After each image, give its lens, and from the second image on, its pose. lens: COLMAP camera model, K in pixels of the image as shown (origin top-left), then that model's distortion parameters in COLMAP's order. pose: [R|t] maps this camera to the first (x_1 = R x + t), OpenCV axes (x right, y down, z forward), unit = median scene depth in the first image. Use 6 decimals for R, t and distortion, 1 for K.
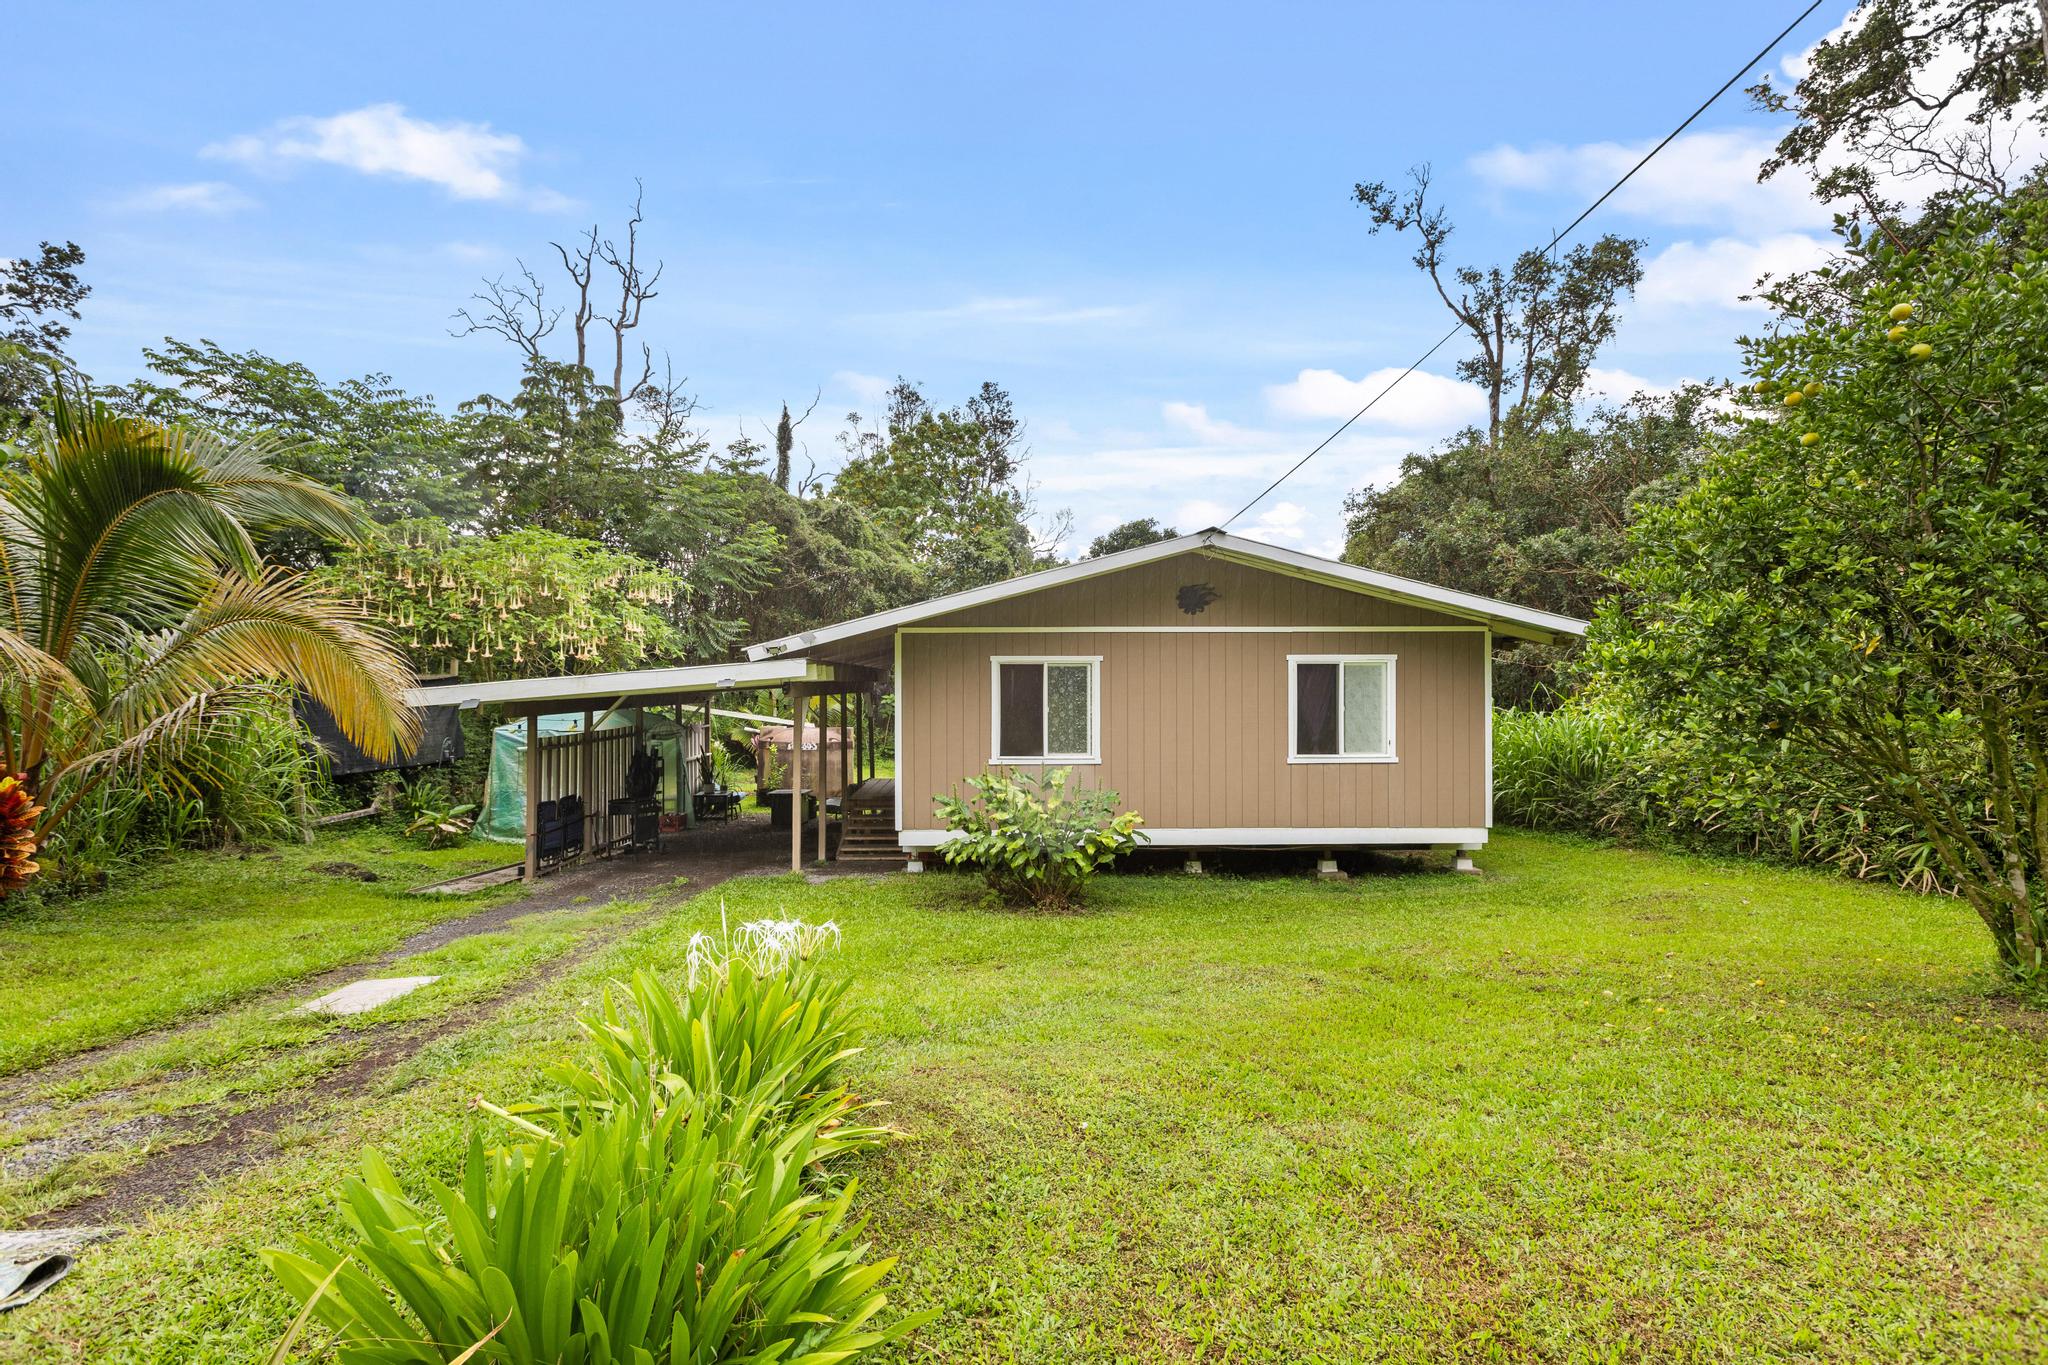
lens RADIAL K [[915.1, 0, 1033.5], [0, 915.1, 677.8], [0, 0, 1]] dist [0.003588, 0.000407]
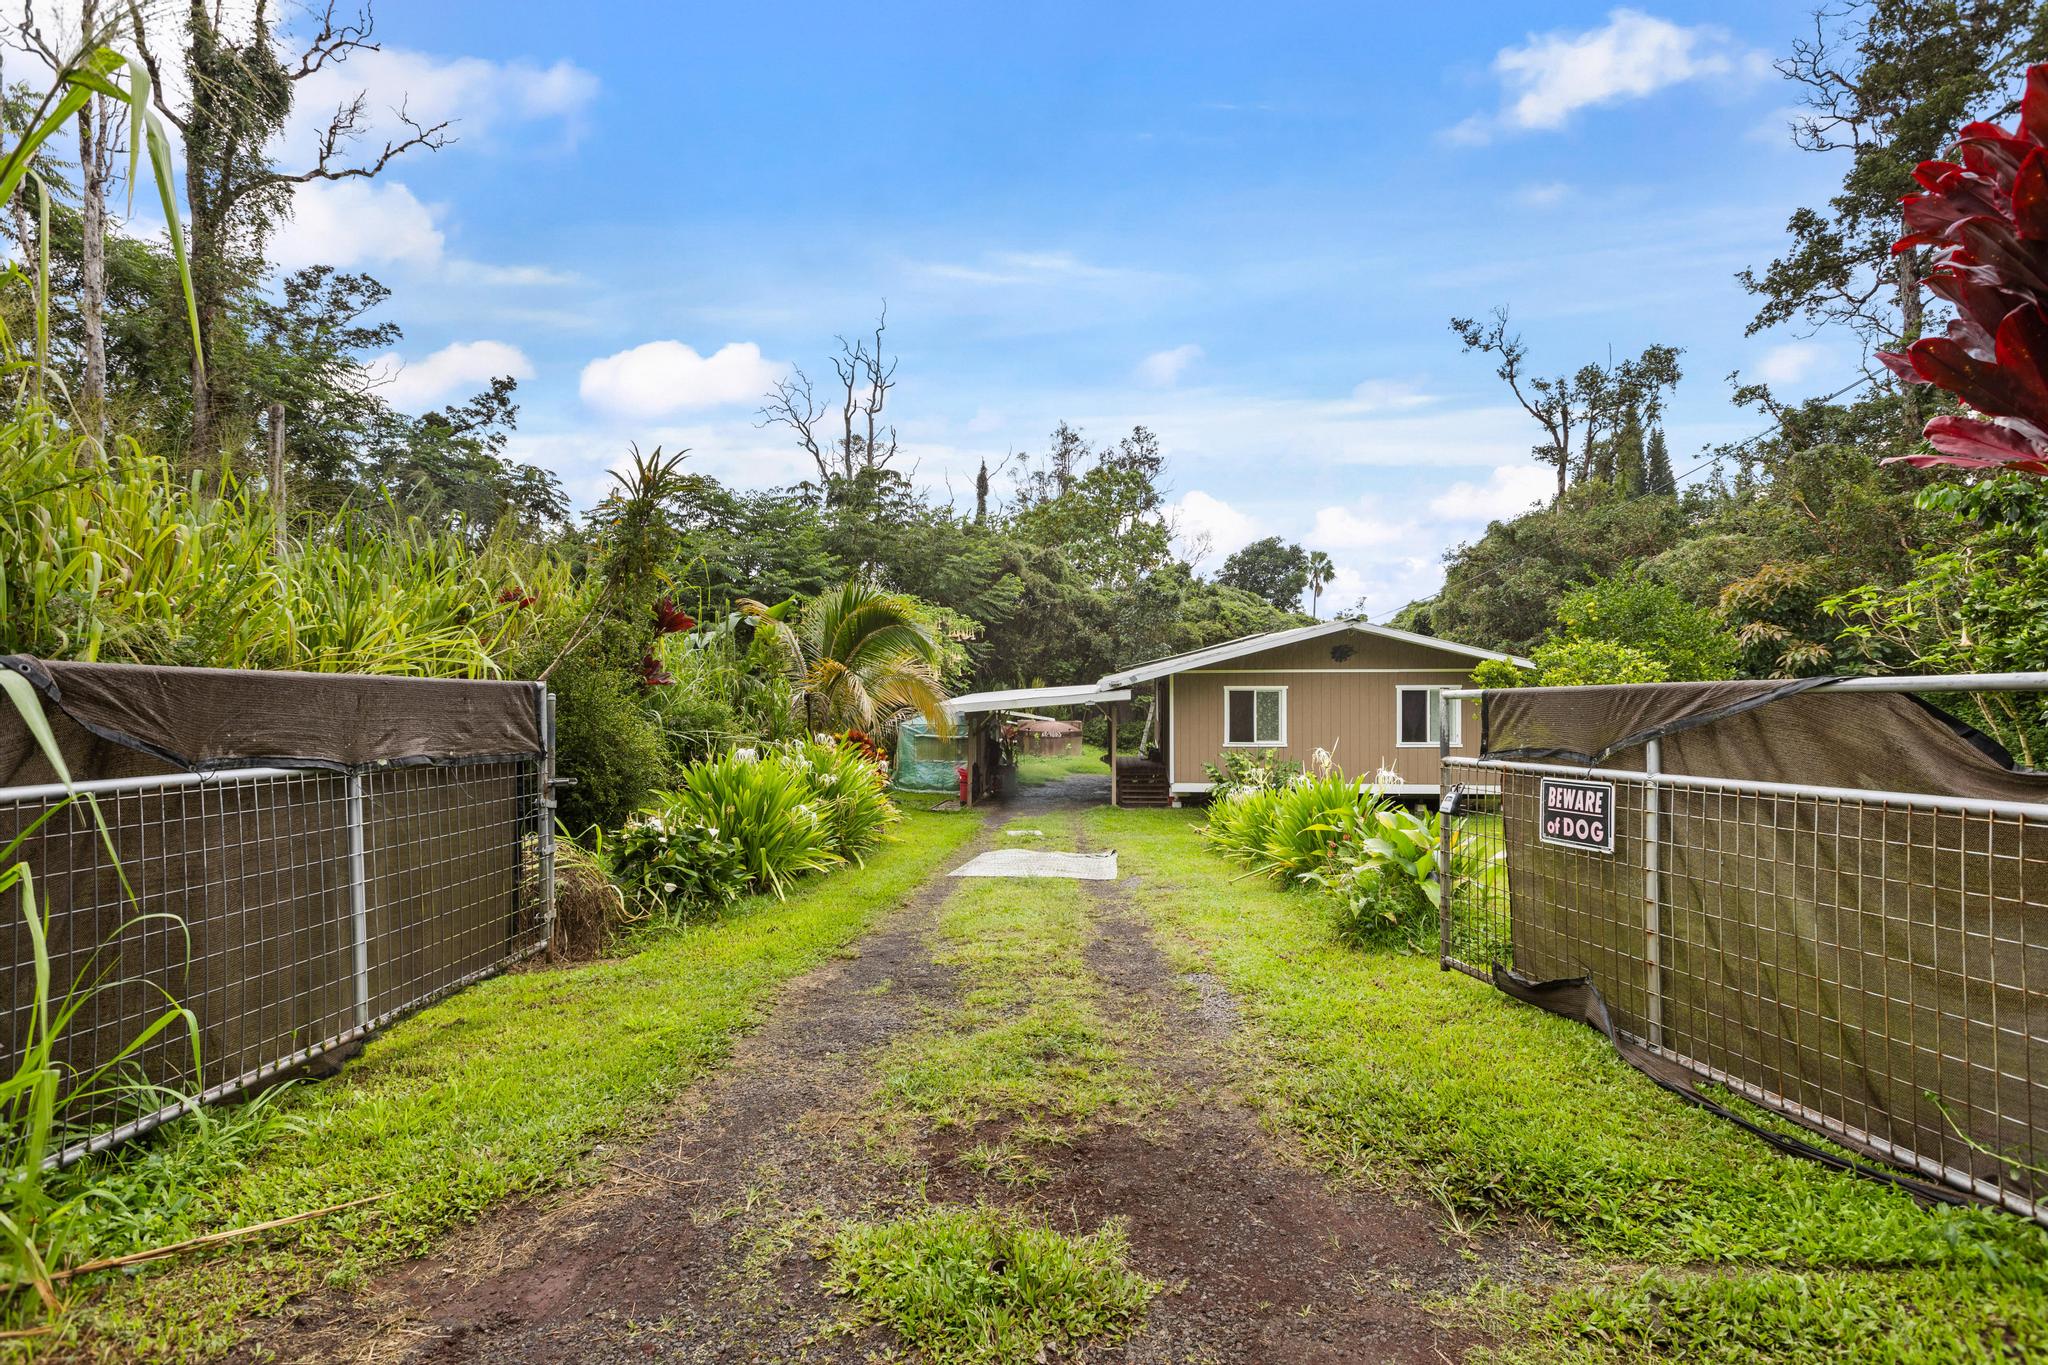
lens RADIAL K [[915.1, 0, 1033.1], [0, 915.1, 672.7], [0, 0, 1]] dist [0.003588, 0.000407]
pose [[0.993492, -0.002900, -0.113866, -0.109445], [0.004186, 0.999930, 0.011059, -0.036670], [0.113826, -0.011464, 0.993435, -0.420222]]
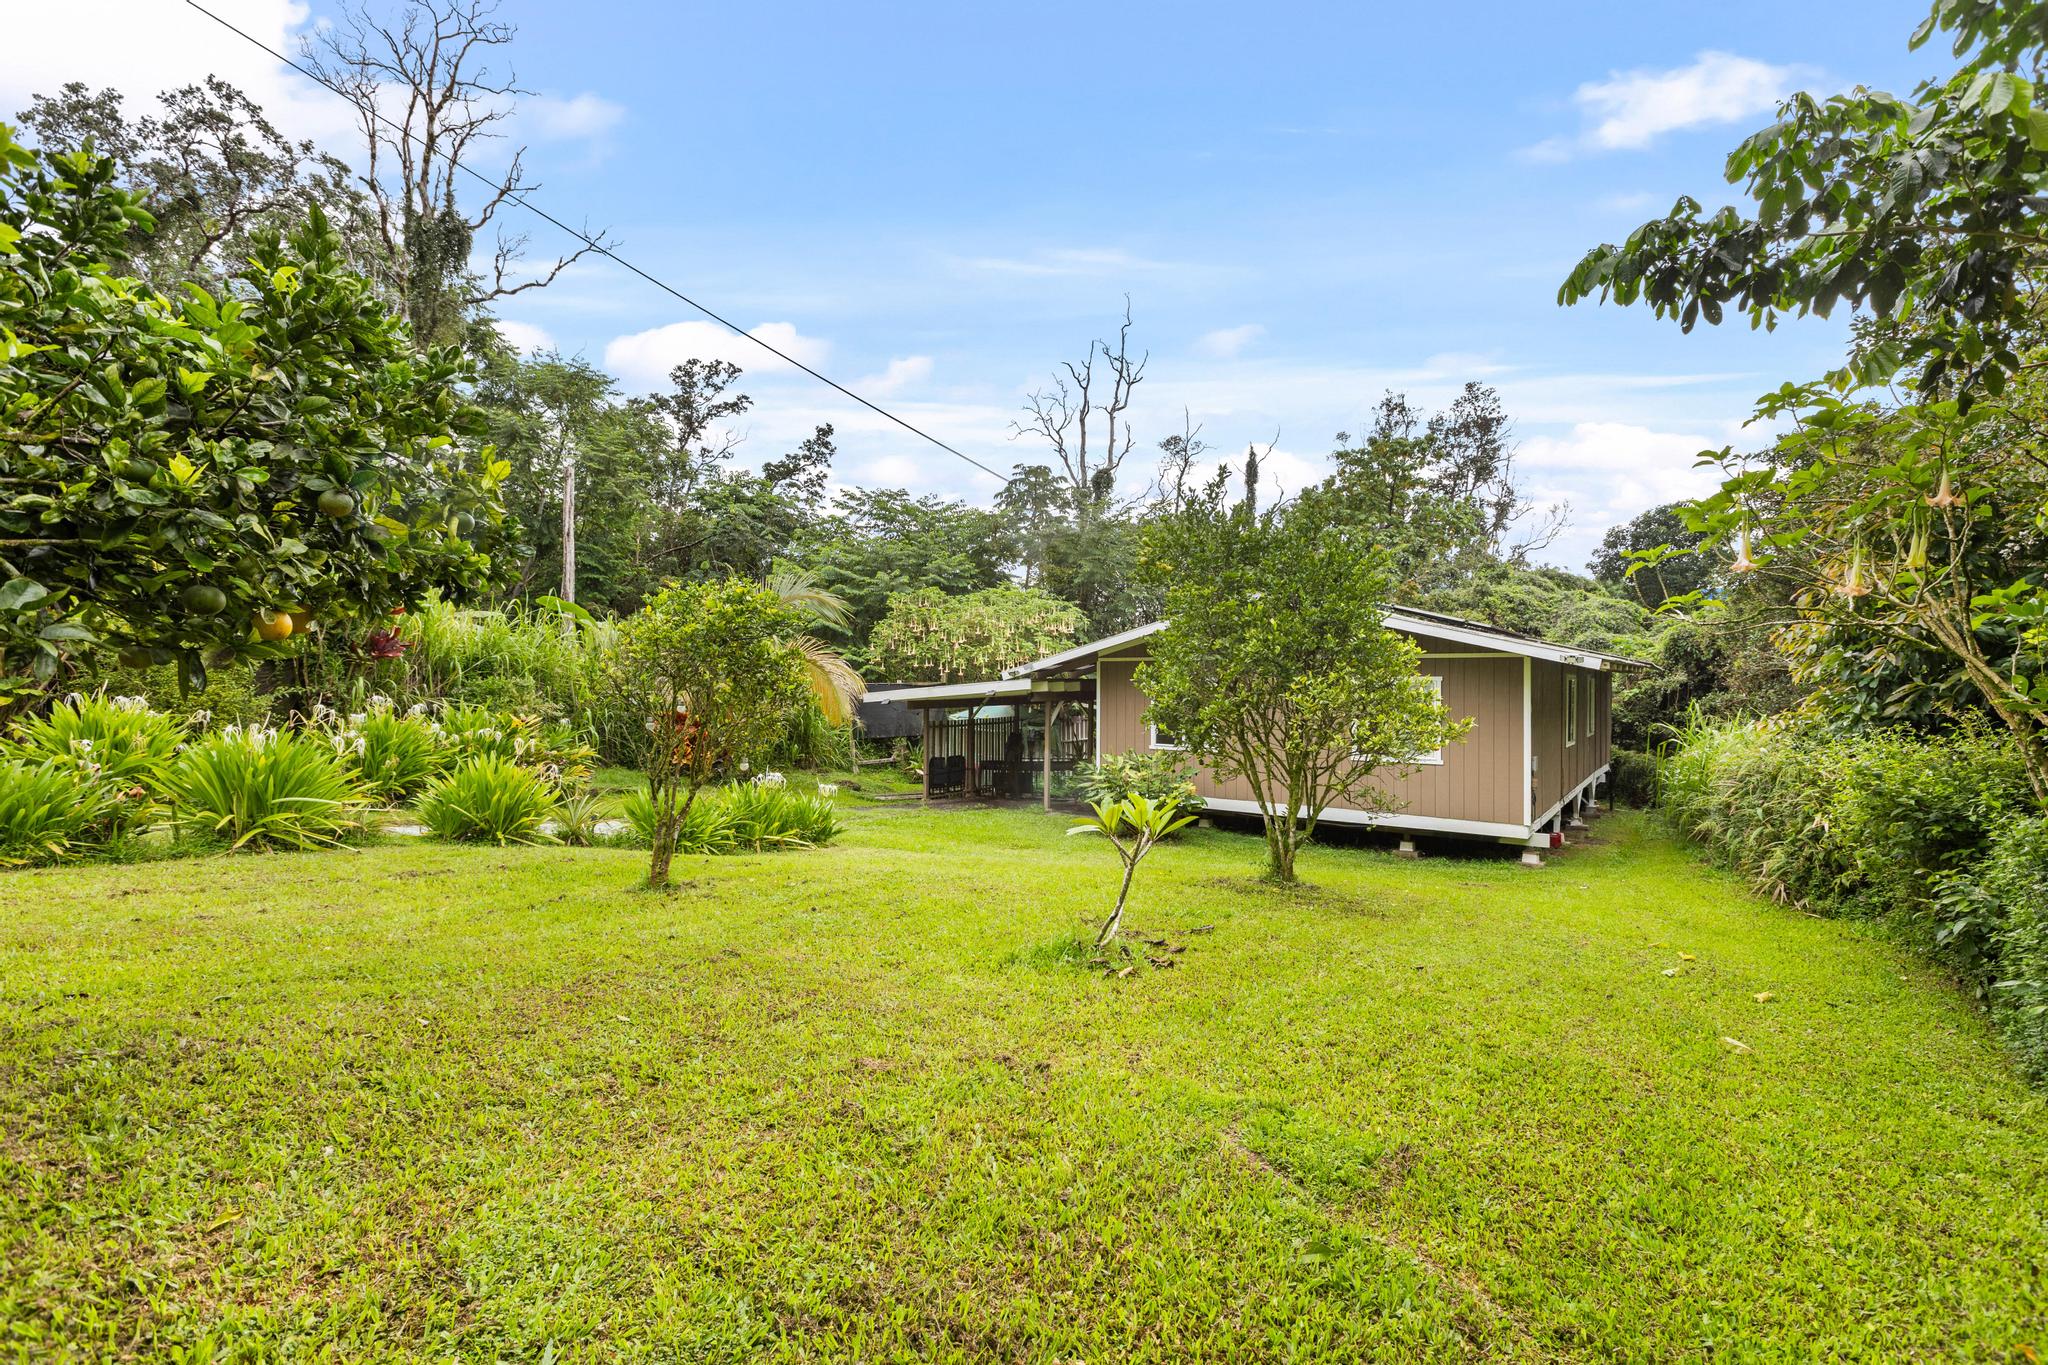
lens RADIAL K [[915.1, 0, 1027.8], [0, 915.1, 676.5], [0, 0, 1]] dist [0.003588, 0.000407]
pose [[0.794965, 0.003763, -0.606643, 0.365278], [-0.002714, 0.999993, 0.002646, -0.013808], [0.606649, -0.000458, 0.794970, -0.161580]]
